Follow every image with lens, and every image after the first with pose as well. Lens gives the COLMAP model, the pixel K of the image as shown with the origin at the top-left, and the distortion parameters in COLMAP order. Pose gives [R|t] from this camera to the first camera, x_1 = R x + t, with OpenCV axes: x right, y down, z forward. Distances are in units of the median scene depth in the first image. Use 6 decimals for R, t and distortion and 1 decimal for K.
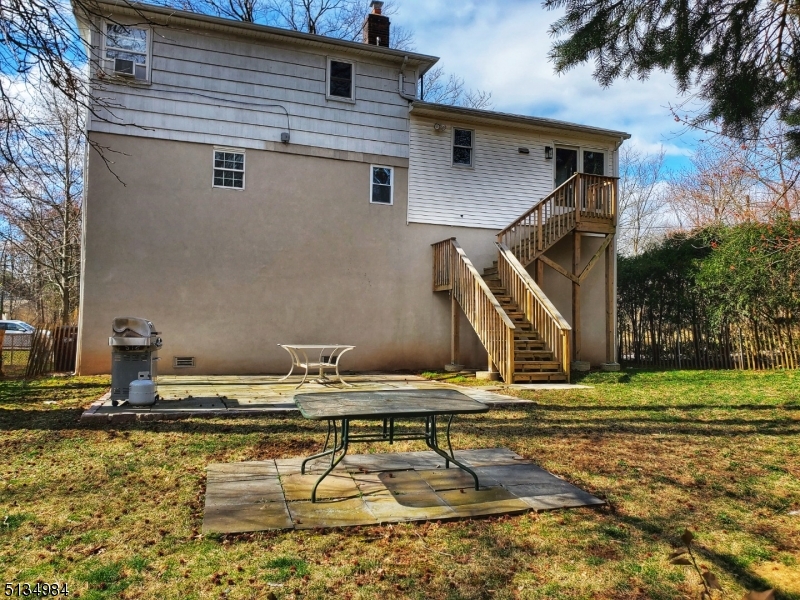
lens RADIAL K [[632.6, 0, 397.5], [0, 632.6, 292.4], [0, 0, 1]] dist [0.041015, -0.017427]
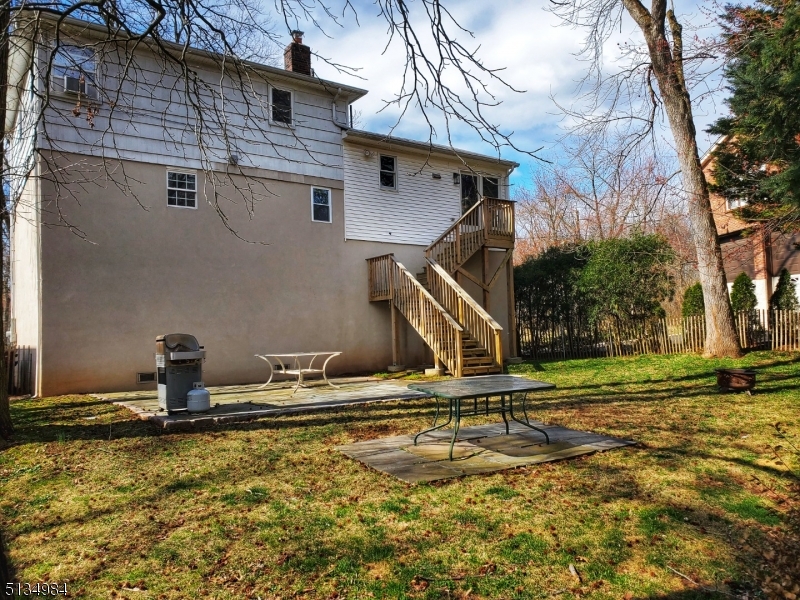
lens RADIAL K [[632.6, 0, 402.8], [0, 632.6, 307.2], [0, 0, 1]] dist [0.041015, -0.017427]
pose [[0.960897, -0.032678, 0.274971, -0.198620], [0.029678, 0.999446, 0.015063, -0.006639], [-0.275311, -0.006313, 0.961334, -0.089121]]
